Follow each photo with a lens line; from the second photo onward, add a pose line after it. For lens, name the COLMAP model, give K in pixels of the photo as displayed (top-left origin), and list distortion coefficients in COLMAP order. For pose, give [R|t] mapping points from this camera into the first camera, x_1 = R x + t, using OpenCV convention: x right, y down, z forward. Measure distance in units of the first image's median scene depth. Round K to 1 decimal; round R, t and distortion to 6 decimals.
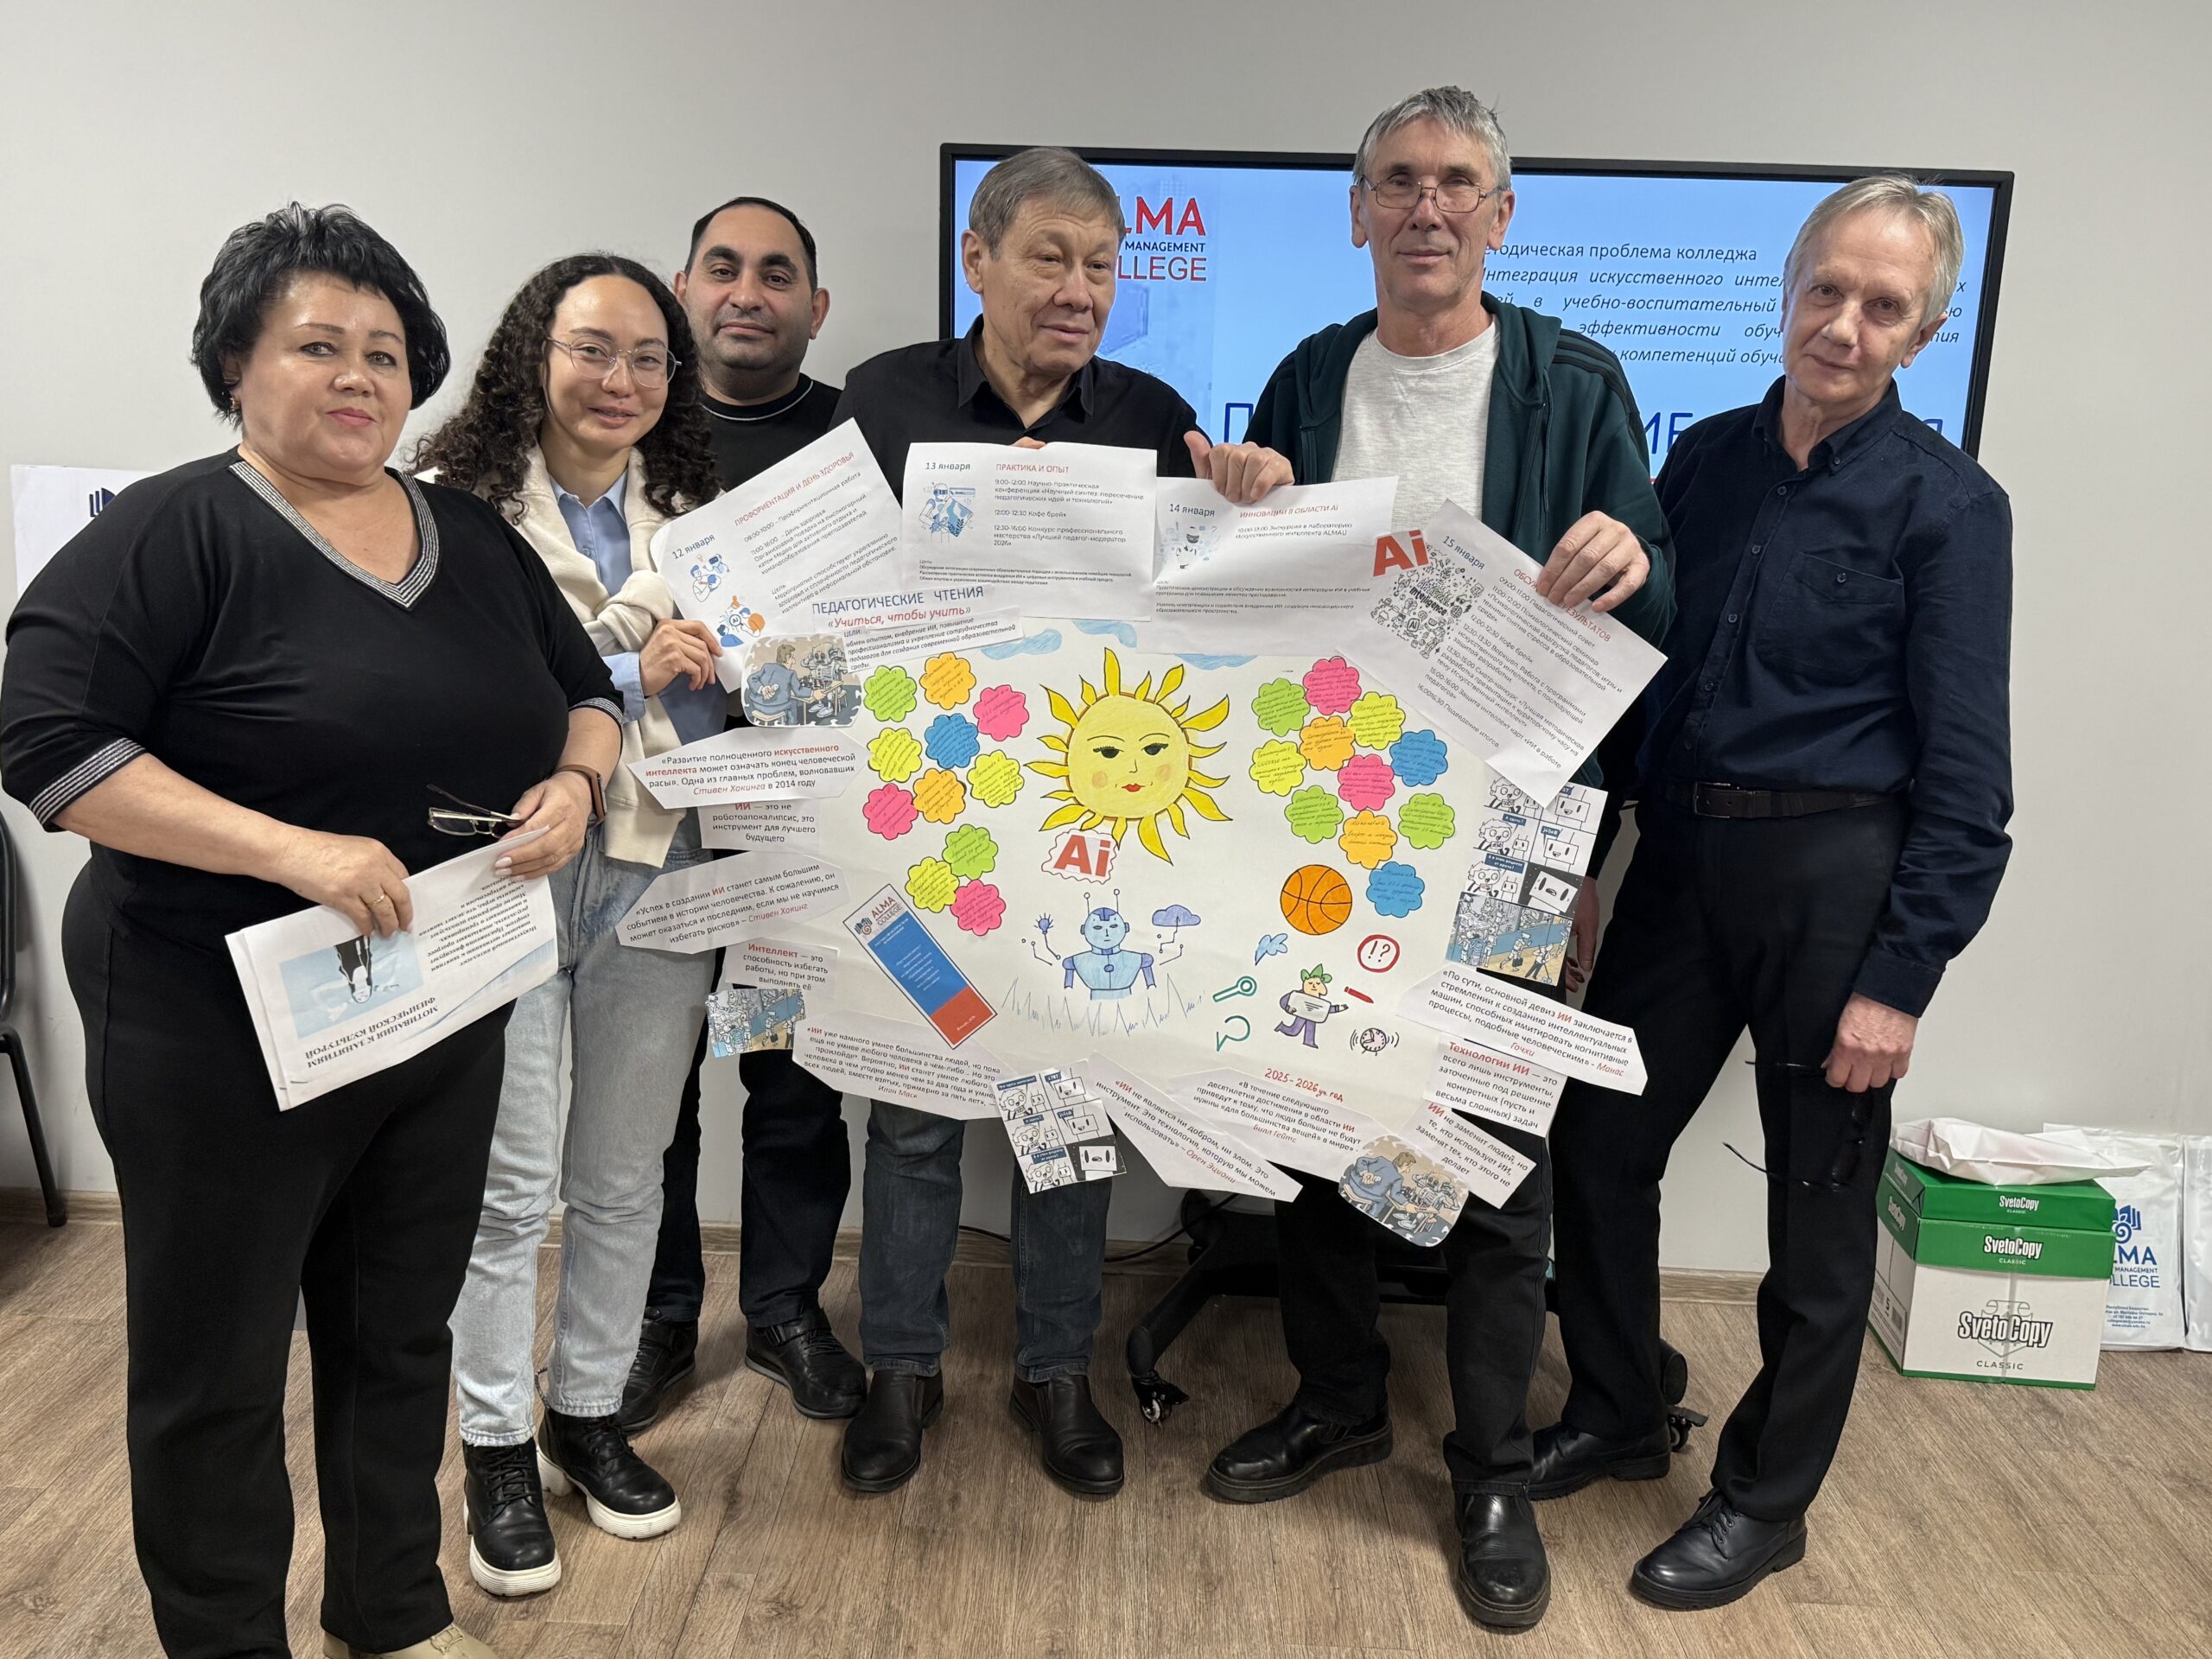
lens RADIAL K [[2023.6, 0, 1114.9], [0, 2023.6, 840.4], [0, 0, 1]] dist [0.004110, 0.000000]
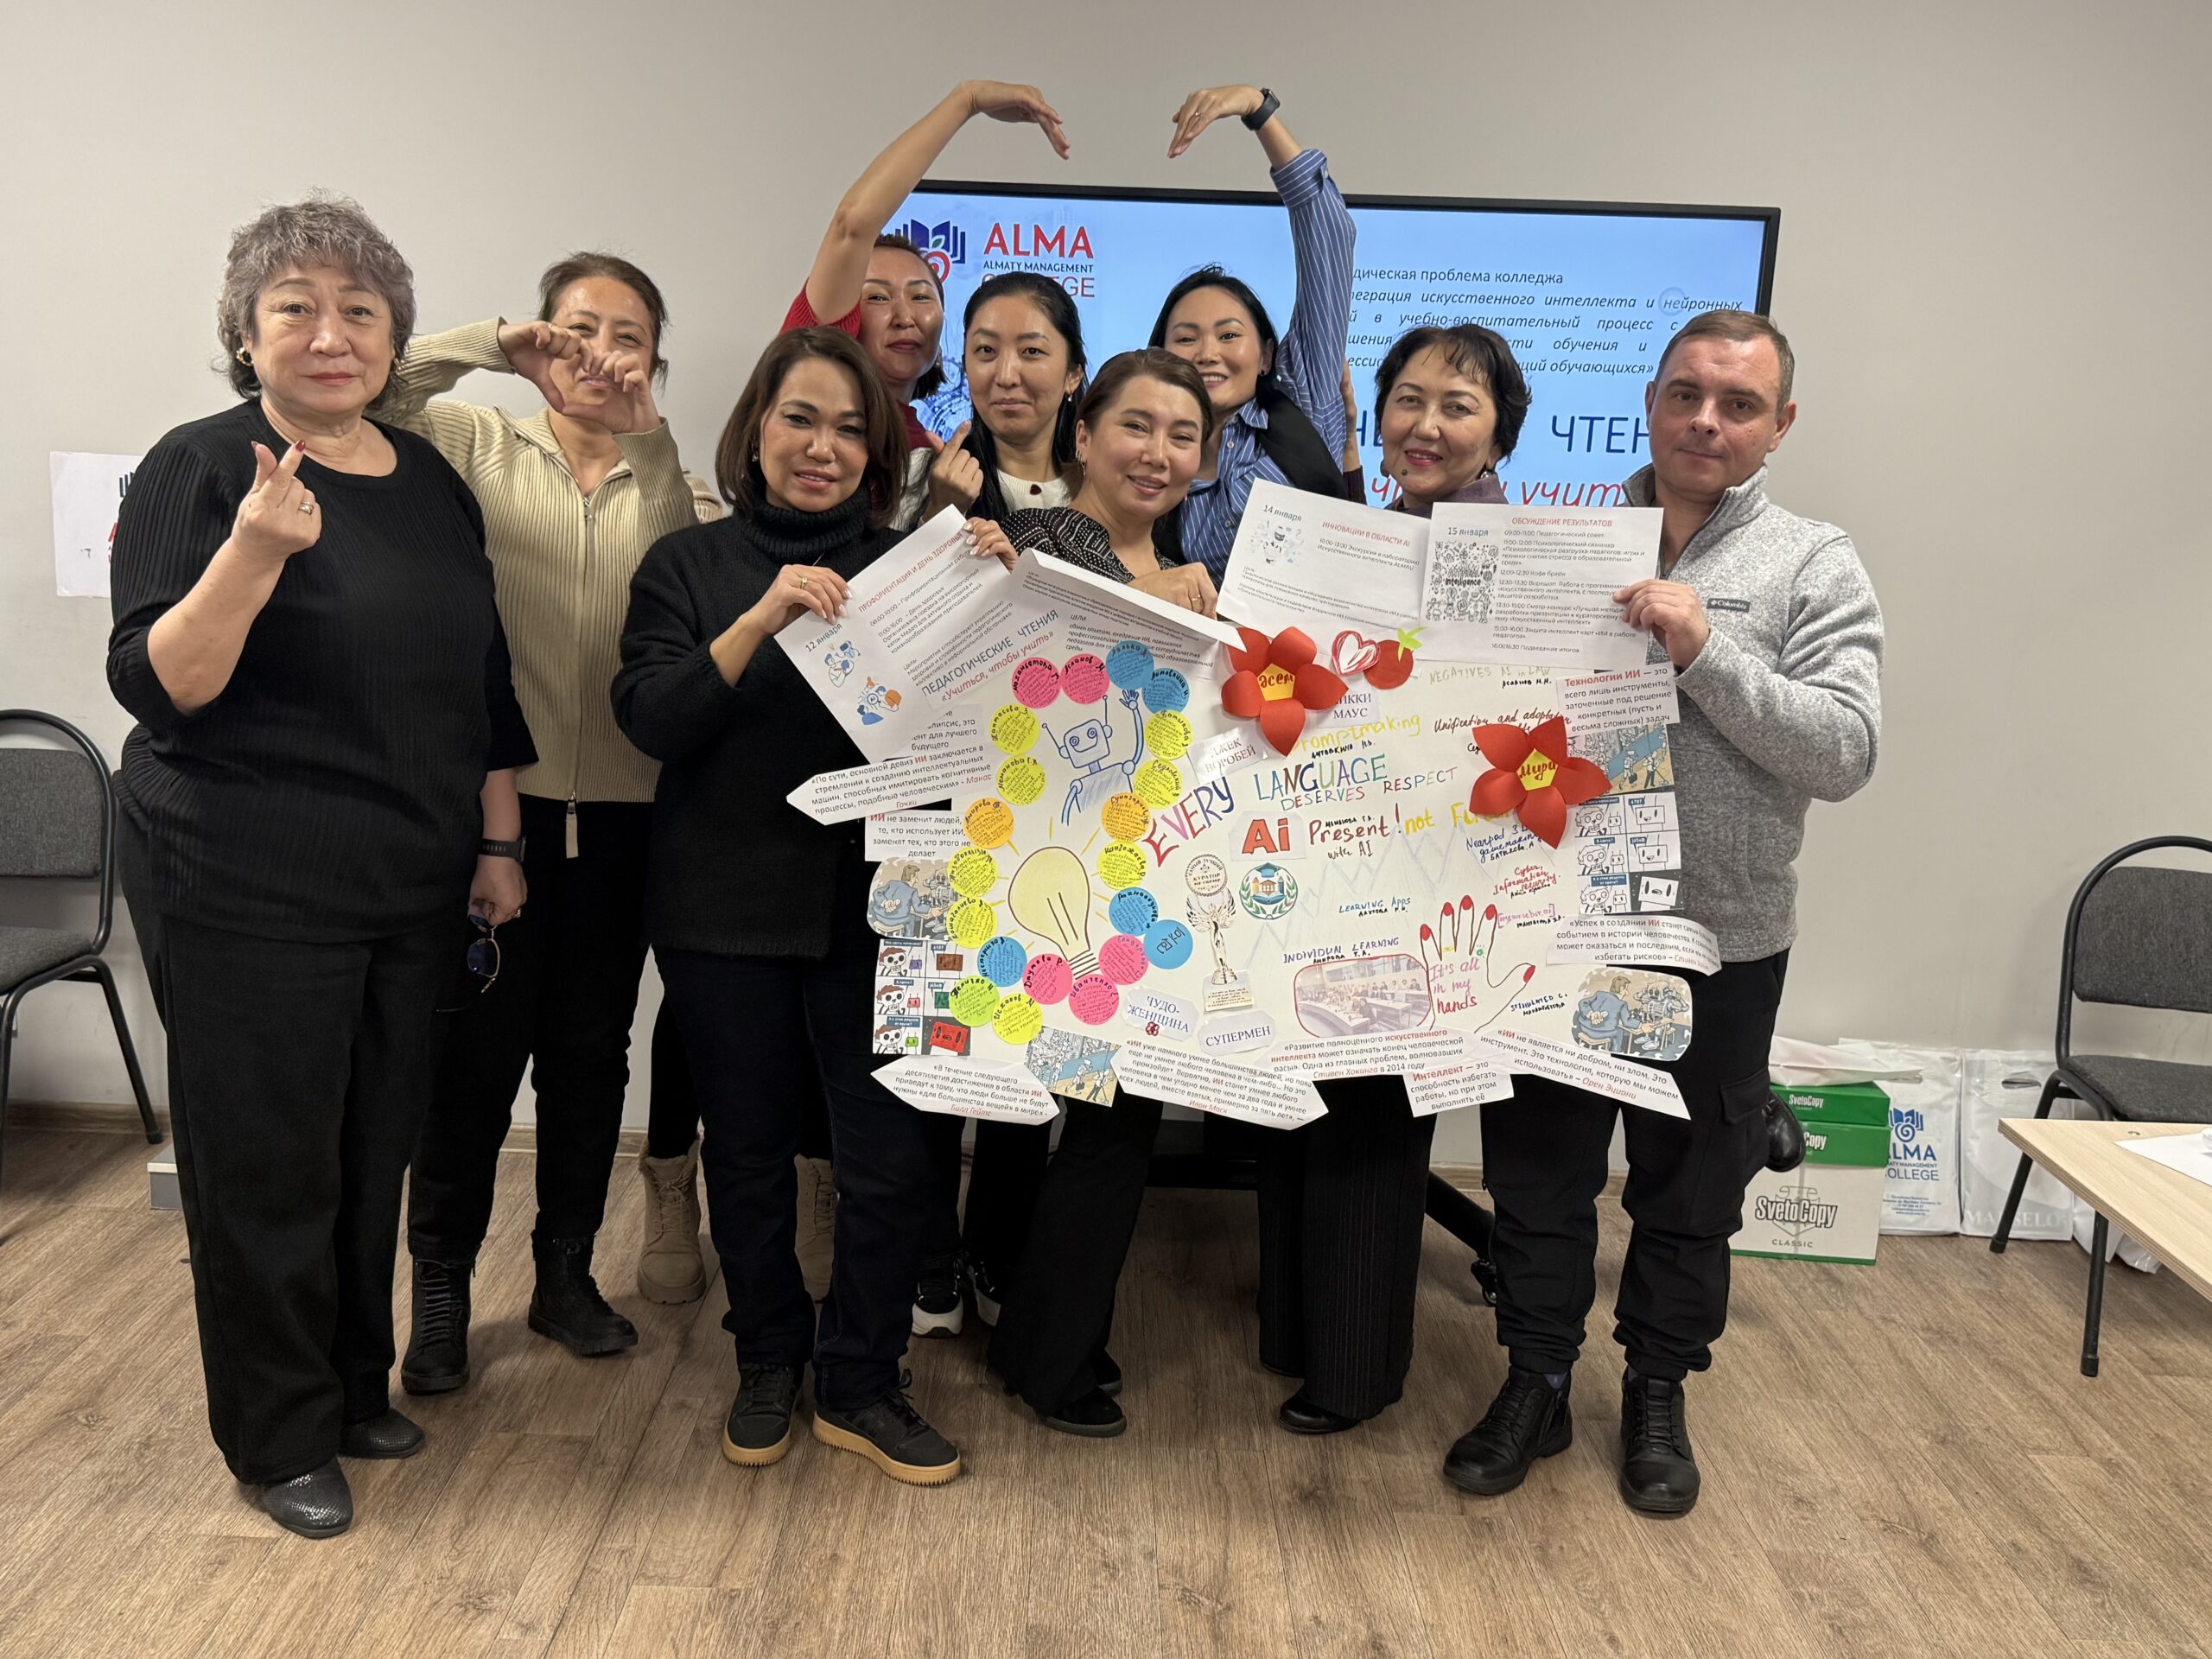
lens RADIAL K [[2023.6, 0, 1117.3], [0, 2023.6, 844.9], [0, 0, 1]] dist [0.004110, 0.000000]
pose [[0.999799, 0.000683, 0.020022, 0.034859], [-0.000717, 0.999998, 0.001688, 0.035729], [-0.020021, -0.001702, 0.999798, -0.161474]]
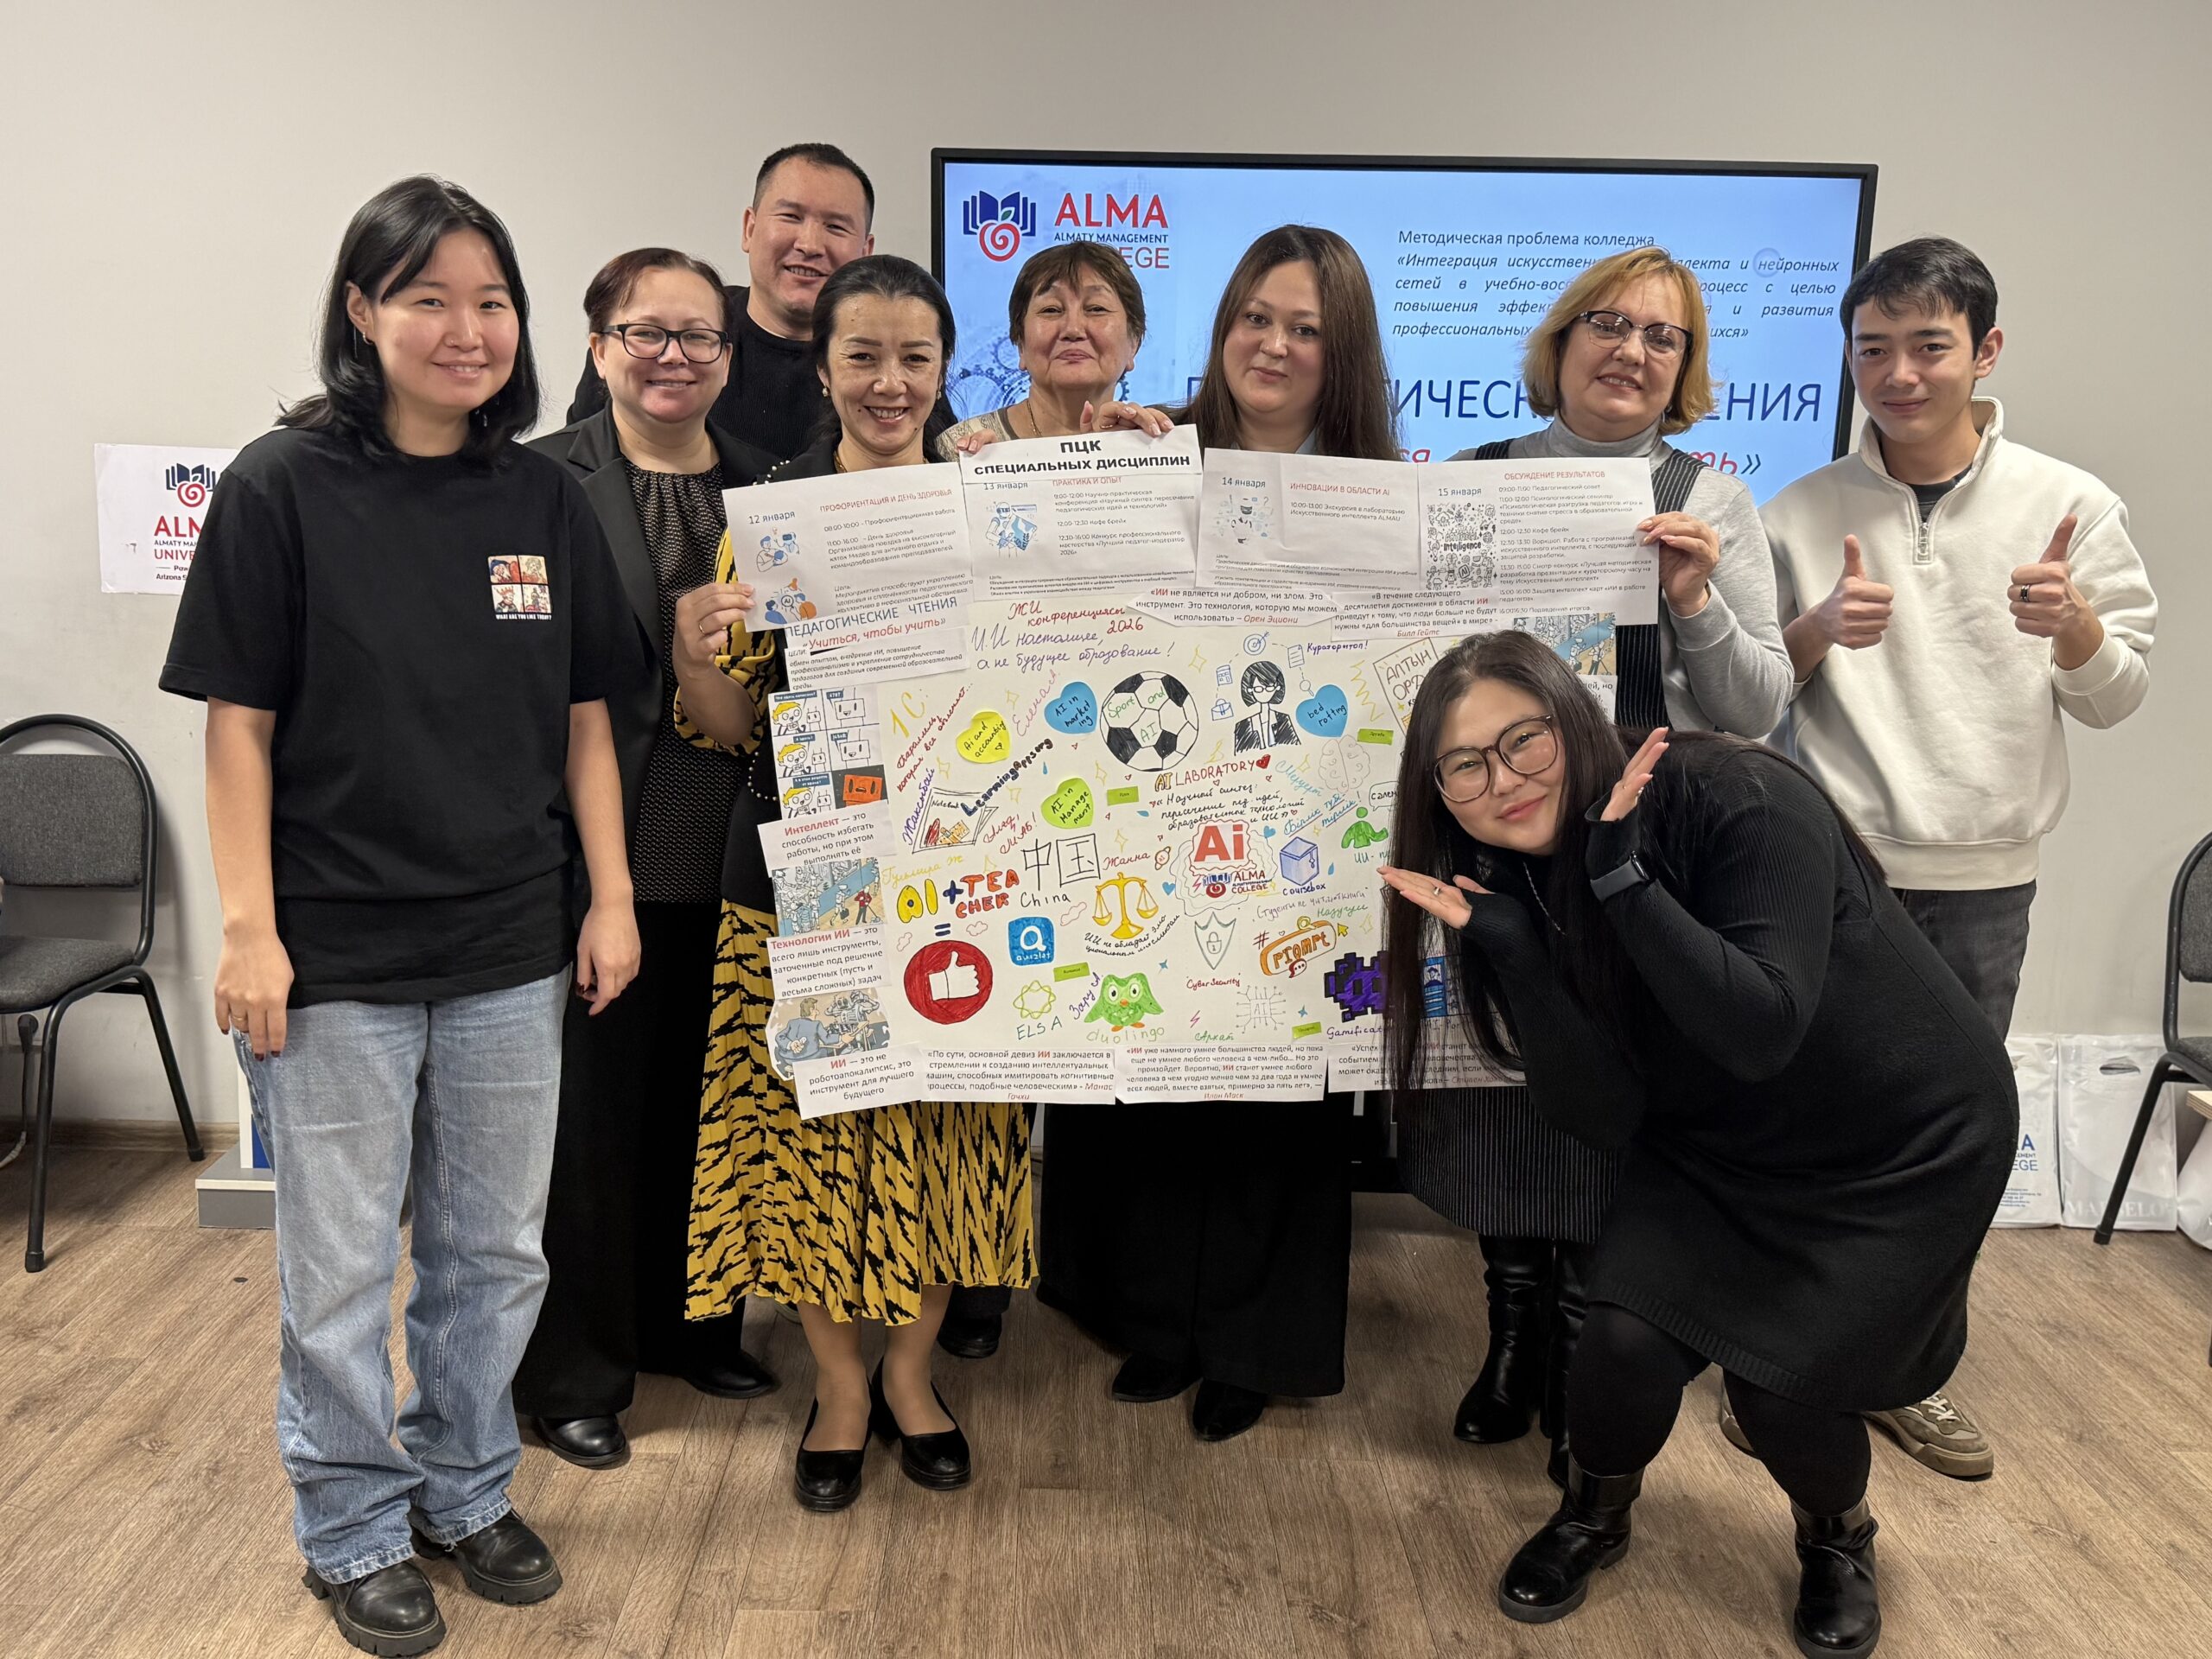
lens RADIAL K [[2023.6, 0, 1093.0], [0, 2023.6, 833.2], [0, 0, 1]] dist [0.004110, 0.000000]
pose [[0.999720, -0.014684, 0.018551, -0.022542], [0.014914, 0.999813, -0.012320, 0.050873], [-0.018366, 0.012593, 0.999752, -0.120891]]
